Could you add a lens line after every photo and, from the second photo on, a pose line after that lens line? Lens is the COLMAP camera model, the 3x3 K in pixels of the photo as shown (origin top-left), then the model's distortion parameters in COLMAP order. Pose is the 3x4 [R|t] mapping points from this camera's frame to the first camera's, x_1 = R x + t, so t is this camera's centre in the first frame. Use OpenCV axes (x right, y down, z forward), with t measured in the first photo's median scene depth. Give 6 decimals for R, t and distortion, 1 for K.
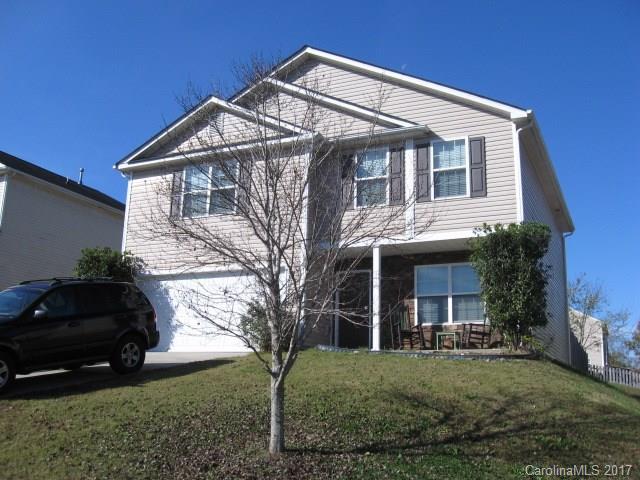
lens RADIAL K [[657.9, 0, 320.0], [0, 657.9, 240.0], [0, 0, 1]] dist [-0.114433, 0.000493]
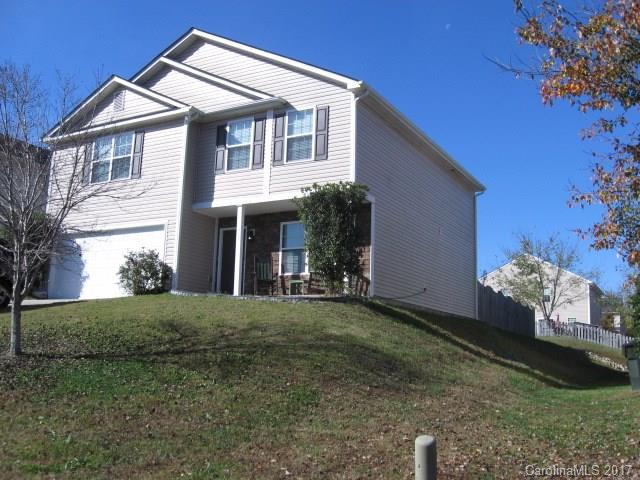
lens RADIAL K [[657.9, 0, 320.0], [0, 657.9, 240.0], [0, 0, 1]] dist [-0.114433, 0.000493]
pose [[0.997394, -0.008282, -0.071665, 0.300046], [0.012194, 0.998448, 0.054333, 0.009017], [0.071104, -0.055065, 0.995948, -0.122632]]
